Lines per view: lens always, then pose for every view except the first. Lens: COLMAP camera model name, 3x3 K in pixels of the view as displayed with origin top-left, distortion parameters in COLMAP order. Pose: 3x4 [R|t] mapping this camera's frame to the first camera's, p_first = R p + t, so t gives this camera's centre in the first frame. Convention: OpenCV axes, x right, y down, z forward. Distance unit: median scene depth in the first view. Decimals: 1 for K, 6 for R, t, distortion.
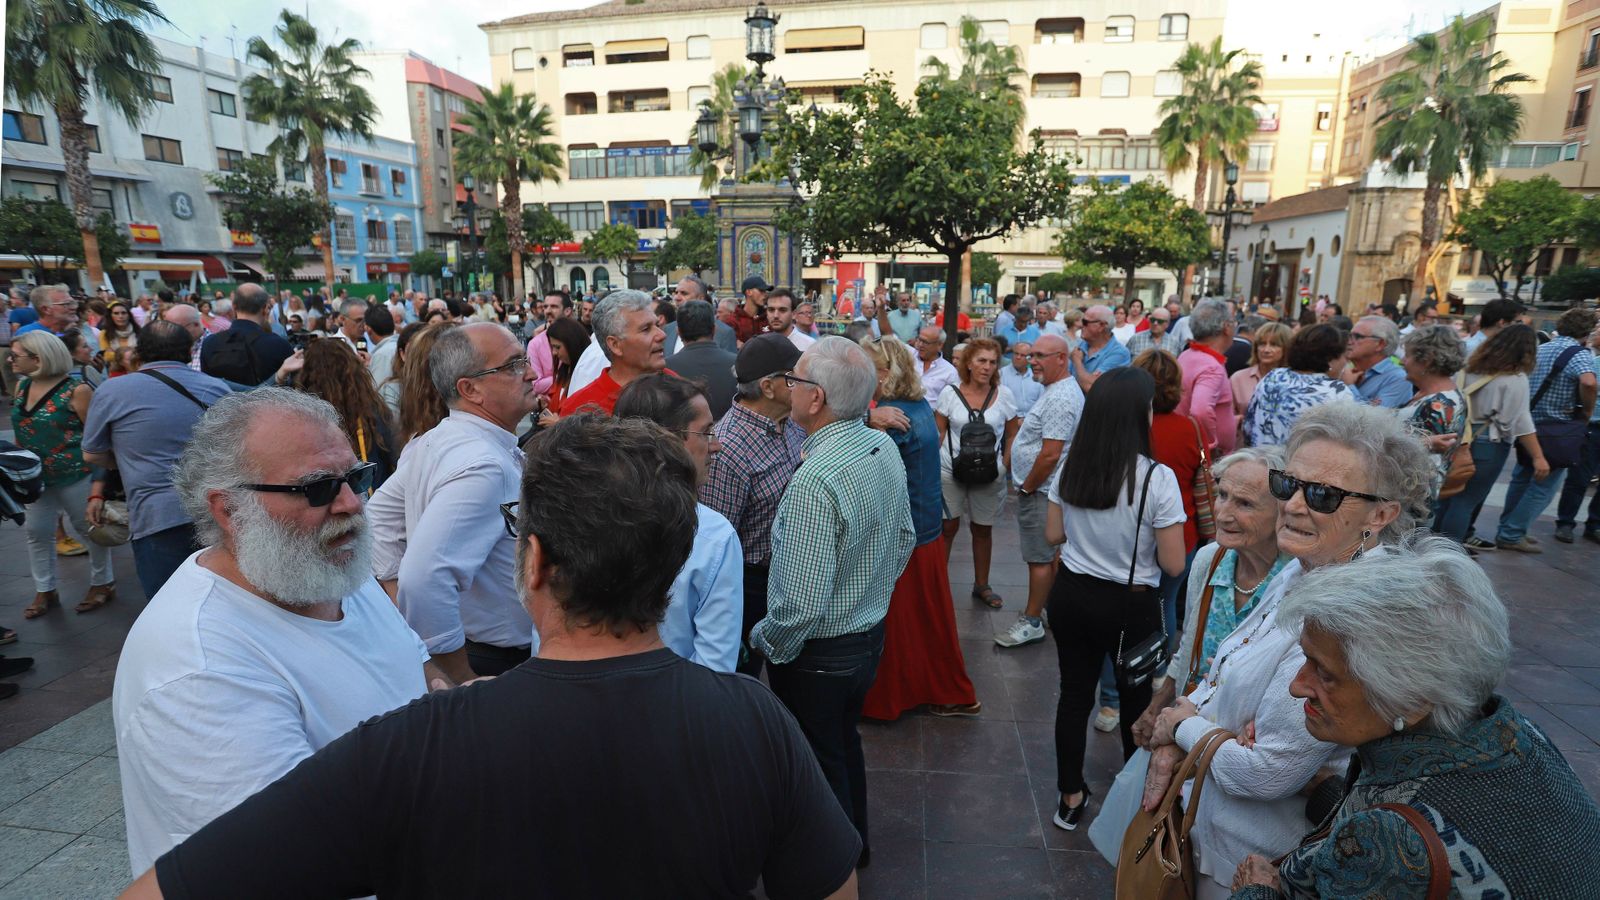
lens RADIAL K [[838.2, 0, 798.9], [0, 838.2, 466.5], [0, 0, 1]] dist [-0.034167, 0.010546]
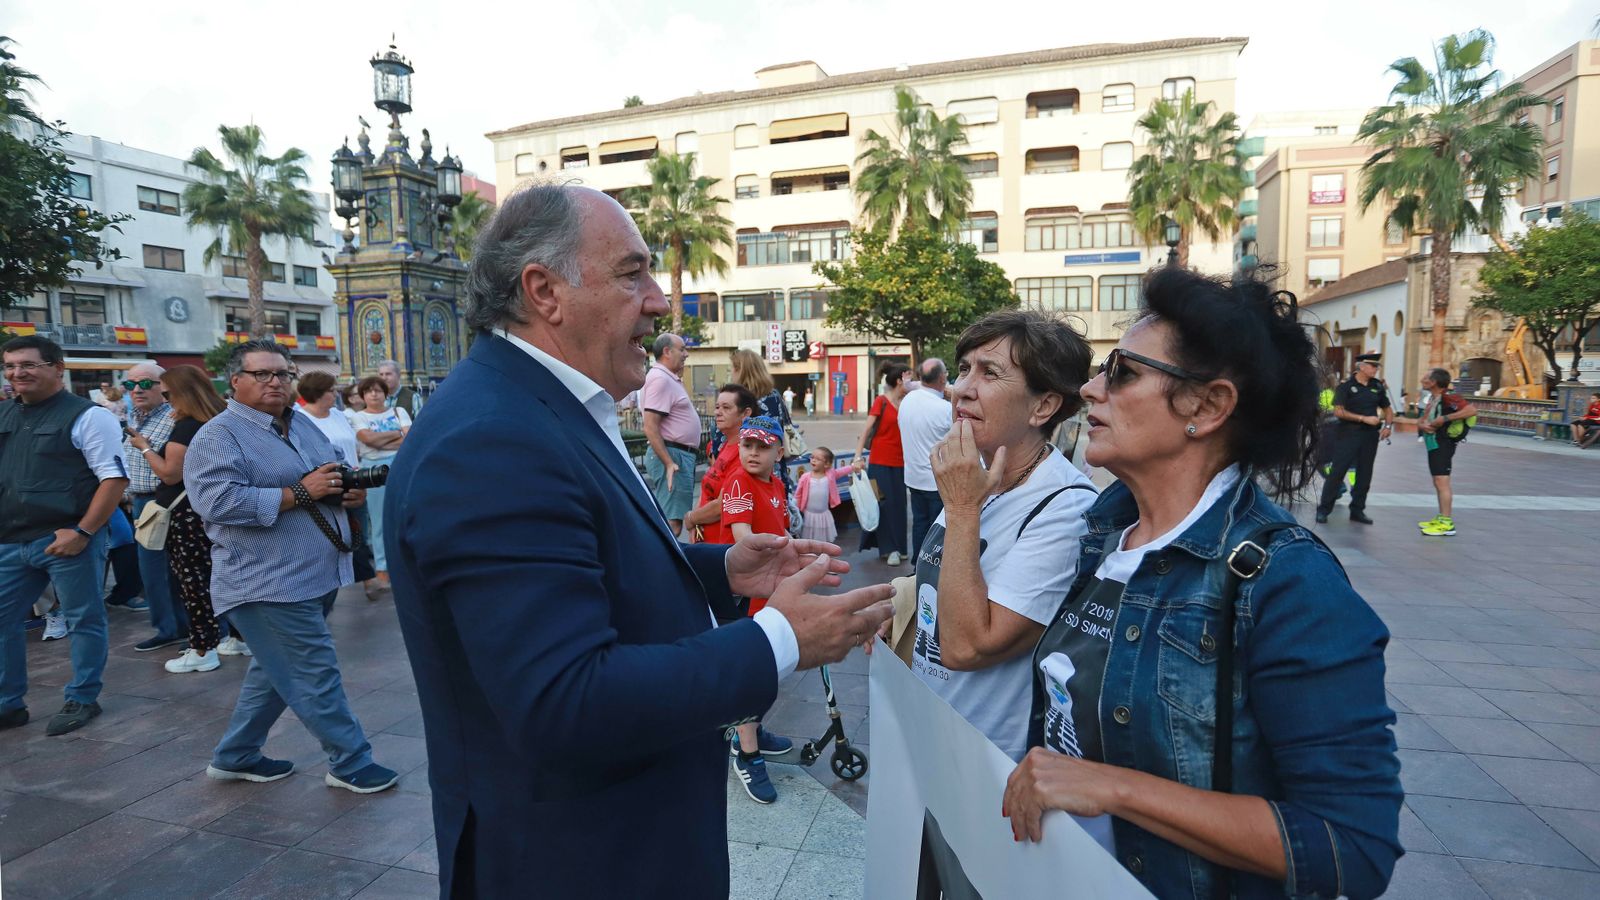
lens RADIAL K [[838.2, 0, 806.8], [0, 838.2, 458.2], [0, 0, 1]] dist [-0.034167, 0.010546]
pose [[0.990580, -0.001444, -0.136925, 0.164728], [-0.015767, 0.992091, -0.124528, -0.011031], [0.136022, 0.125514, 0.982723, 0.094053]]
